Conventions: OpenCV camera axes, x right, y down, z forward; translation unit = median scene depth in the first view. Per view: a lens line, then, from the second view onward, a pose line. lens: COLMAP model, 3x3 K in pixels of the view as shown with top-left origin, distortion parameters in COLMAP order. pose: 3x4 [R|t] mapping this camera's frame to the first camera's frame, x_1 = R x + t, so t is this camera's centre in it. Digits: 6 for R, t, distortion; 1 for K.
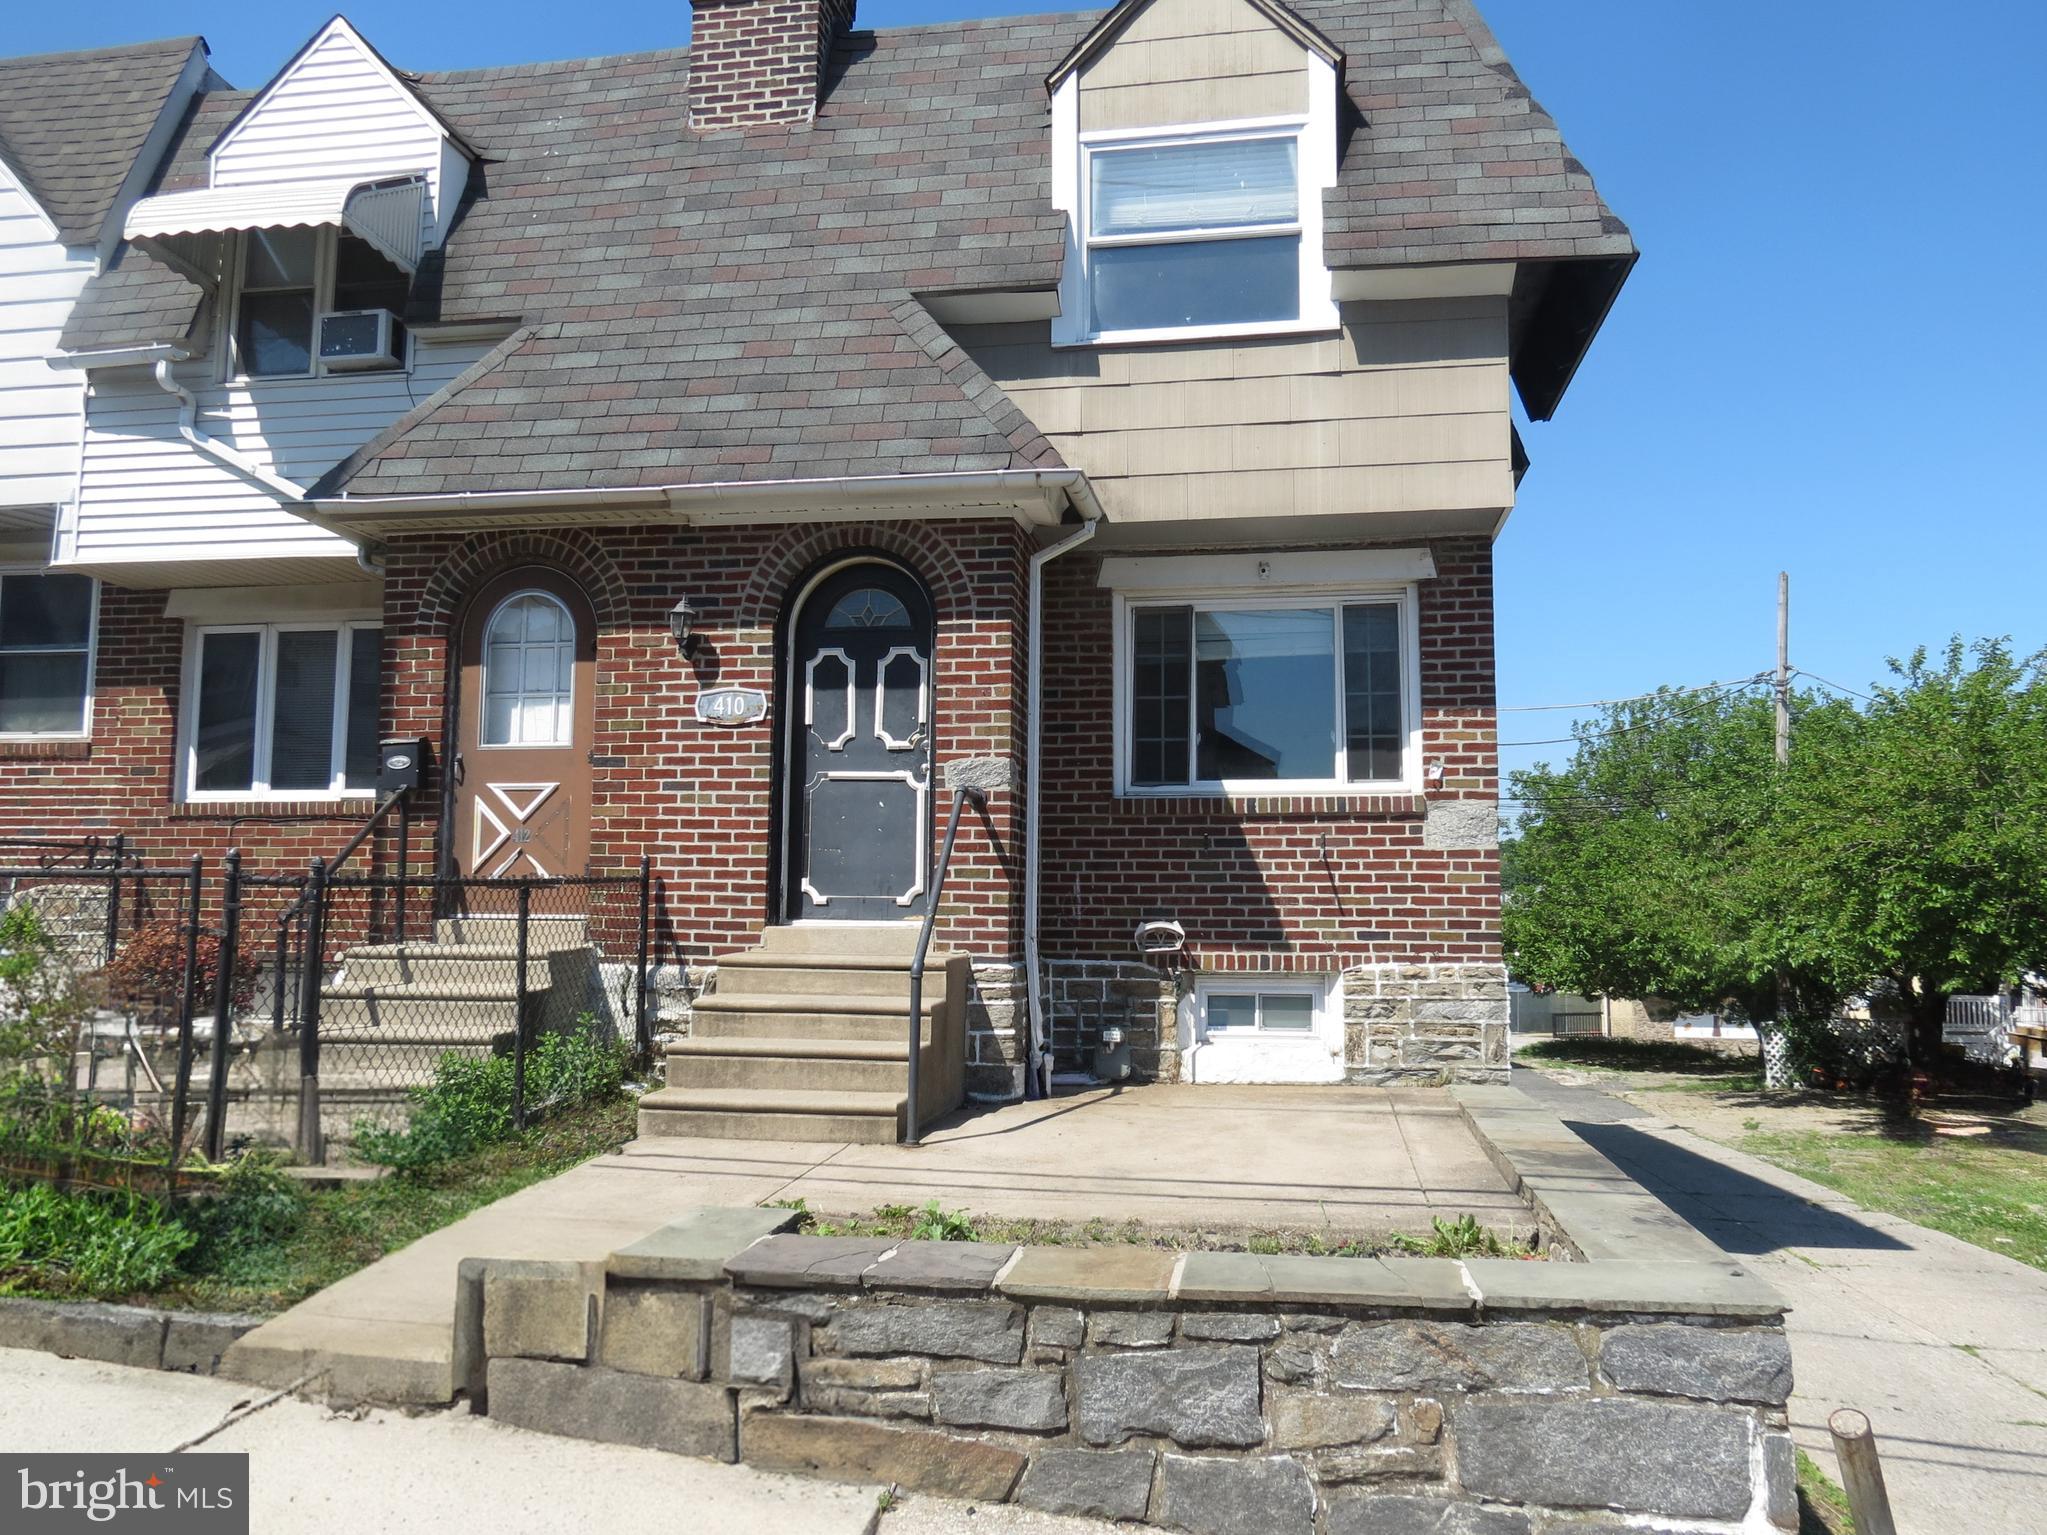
lens RADIAL K [[1500.0, 0, 1023.5], [0, 1500.0, 767.5], [0, 0, 1]] dist [-0.043338, 0.028368]
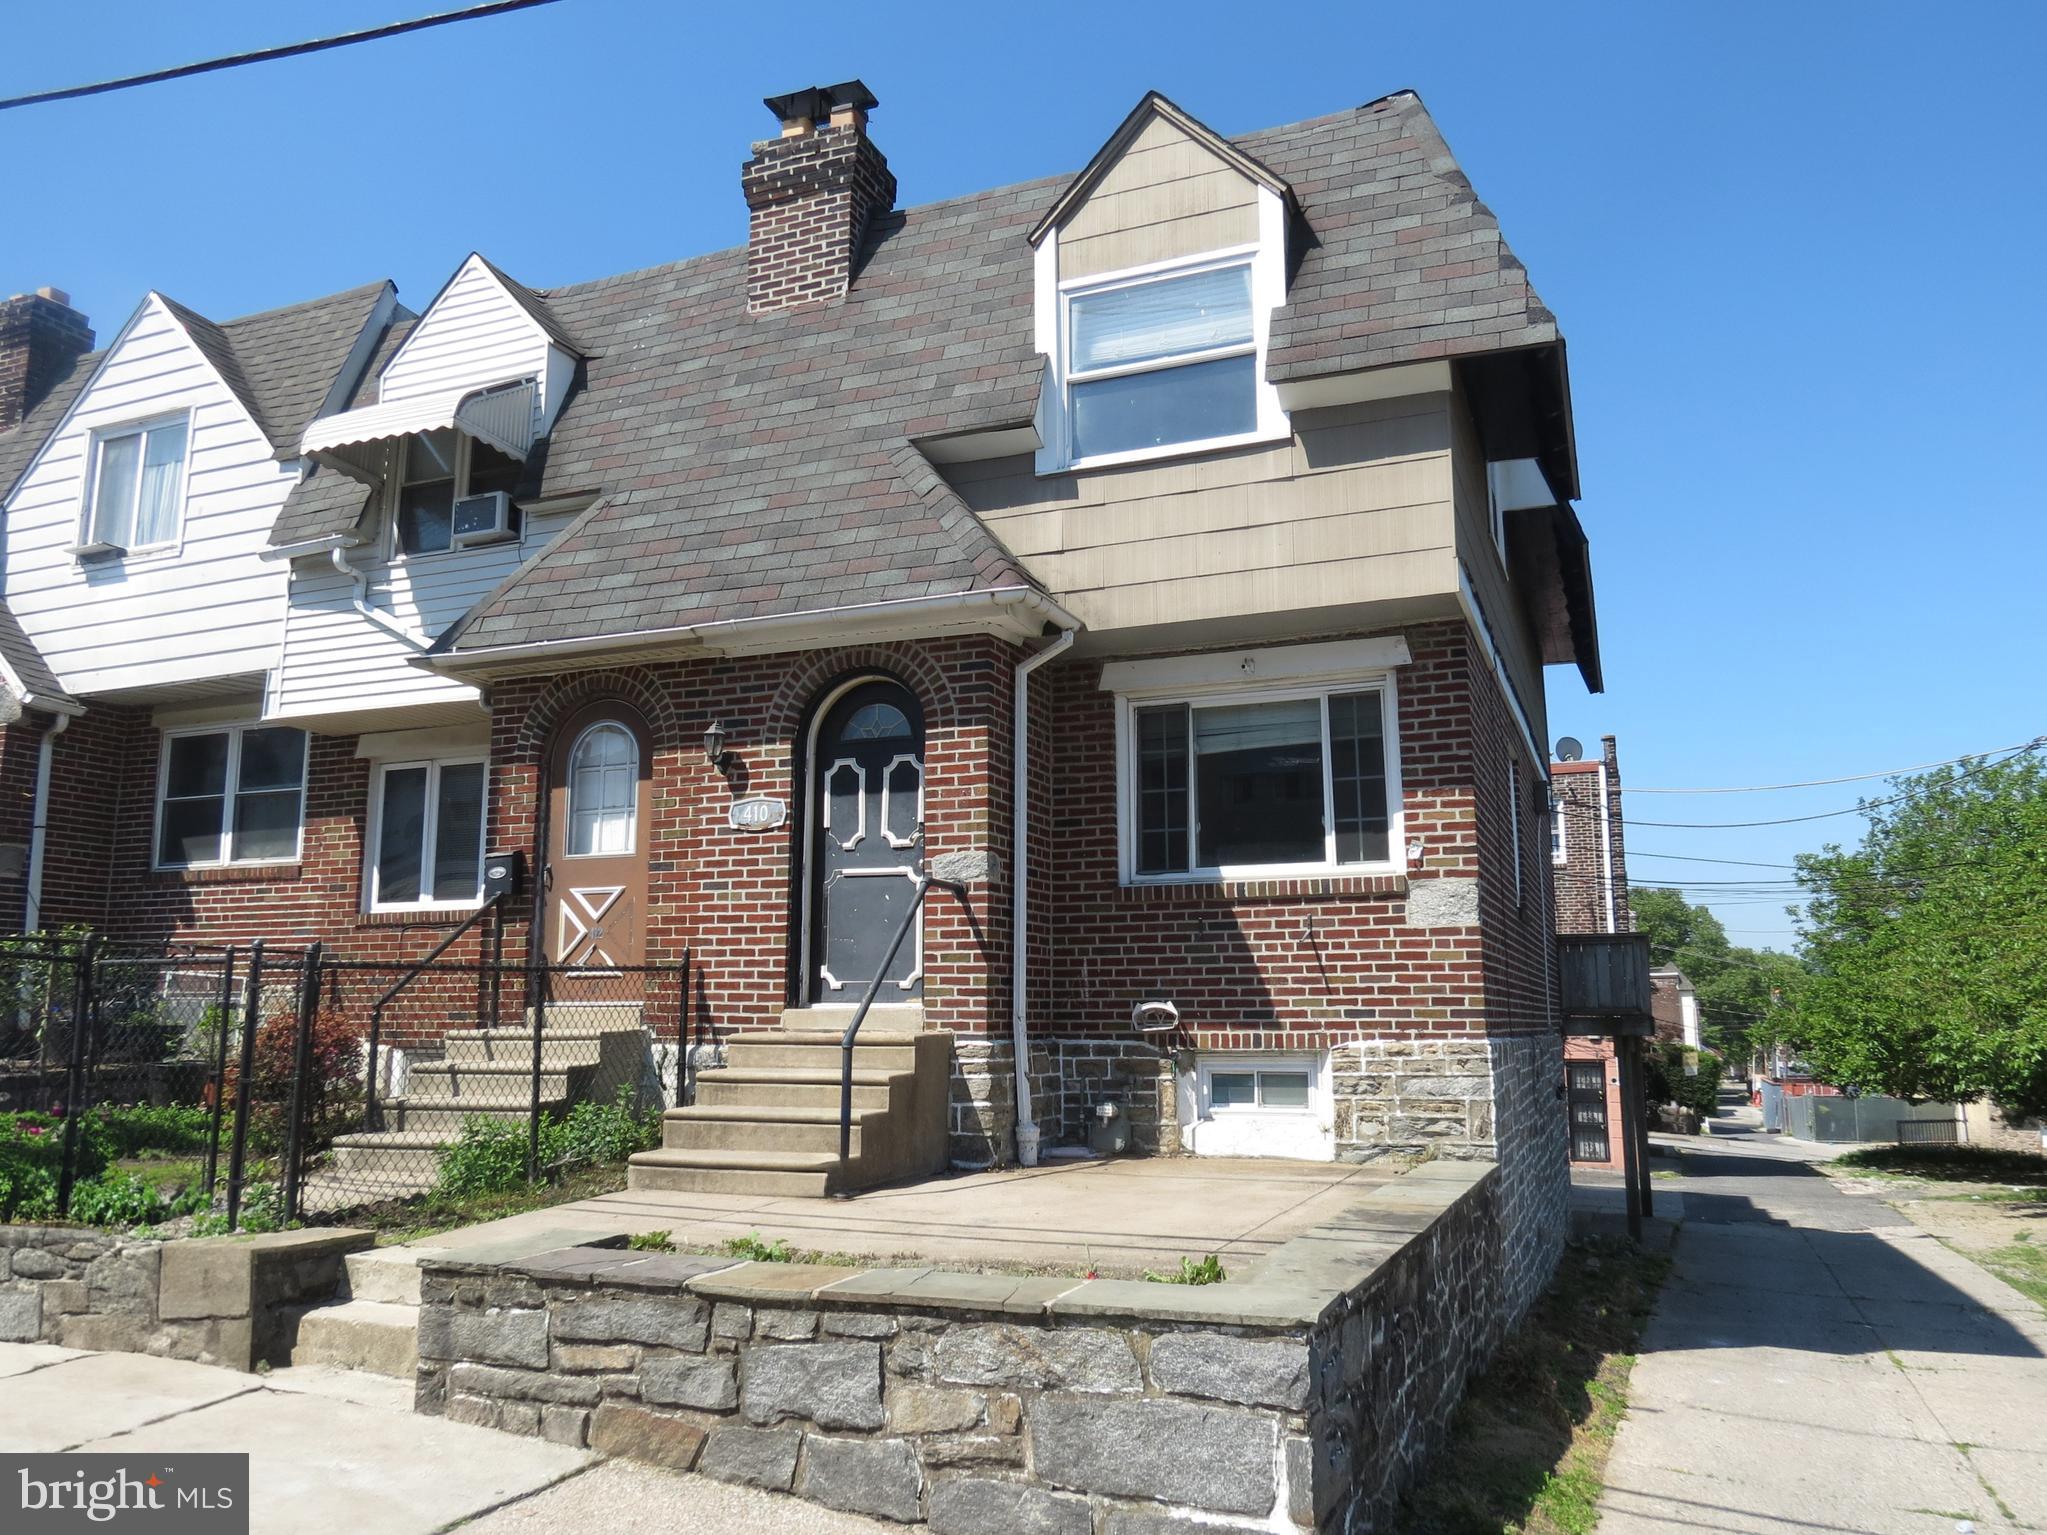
lens RADIAL K [[1500.0, 0, 1023.5], [0, 1500.0, 767.5], [0, 0, 1]] dist [-0.043338, 0.028368]
pose [[0.975788, -0.045390, -0.213958, 0.235669], [0.029876, 0.996721, -0.075193, 0.014622], [0.216669, 0.066981, 0.973945, -0.059317]]
